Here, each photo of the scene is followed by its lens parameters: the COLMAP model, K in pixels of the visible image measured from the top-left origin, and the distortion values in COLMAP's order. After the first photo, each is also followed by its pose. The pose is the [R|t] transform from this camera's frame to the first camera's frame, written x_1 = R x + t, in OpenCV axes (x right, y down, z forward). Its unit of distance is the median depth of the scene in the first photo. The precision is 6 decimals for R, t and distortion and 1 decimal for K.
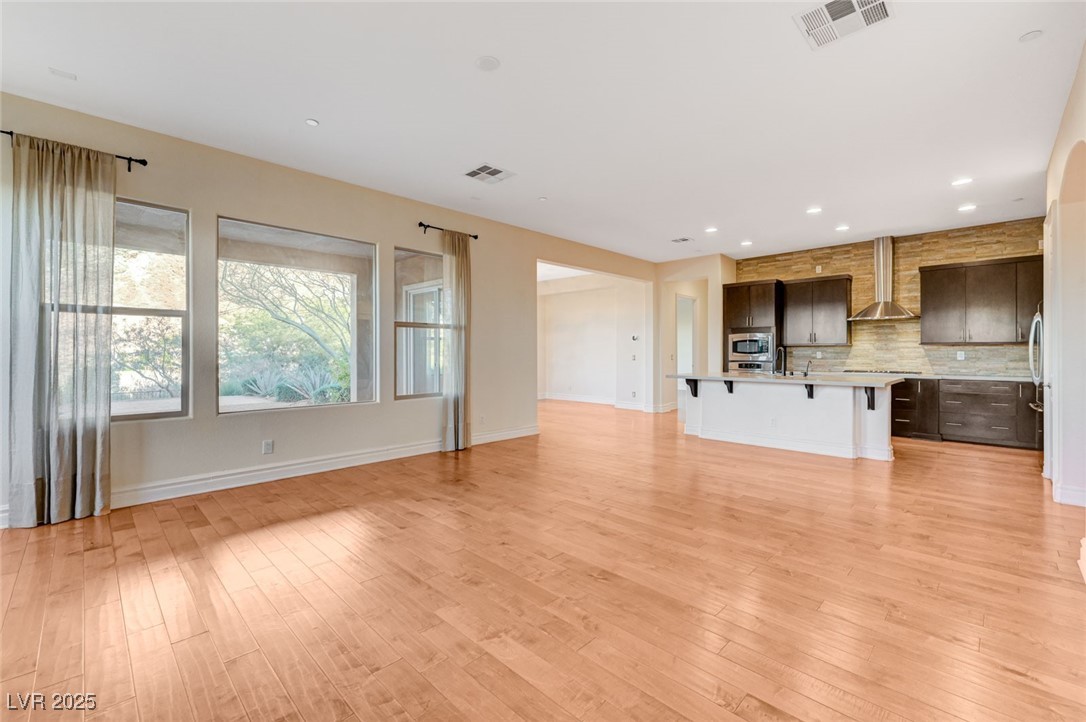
lens RADIAL K [[454.5, 0, 548.7], [0, 454.5, 353.5], [0, 0, 1]] dist [0.000627, -0.001119]
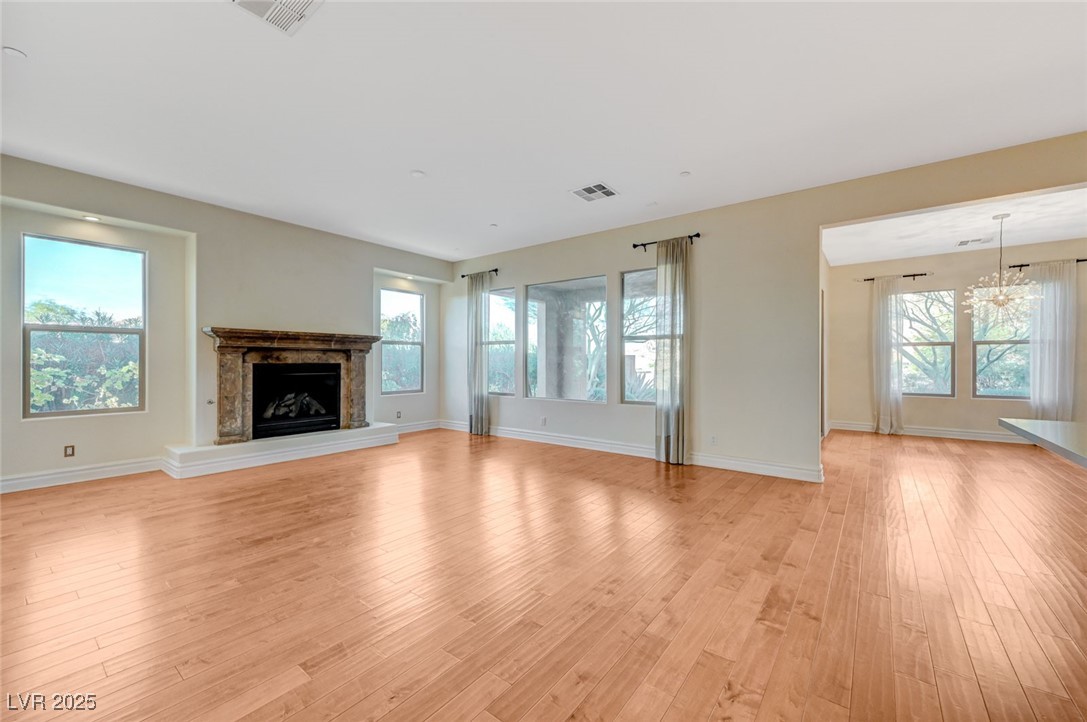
lens RADIAL K [[435.3, 0, 554.6], [0, 435.3, 361.8], [0, 0, 1]] dist [0.005205, -0.000504]
pose [[0.128742, -0.000461, -0.991678, 0.555649], [-0.003011, 0.999995, -0.000855, -0.002821], [0.991674, 0.003096, 0.128740, 0.508885]]
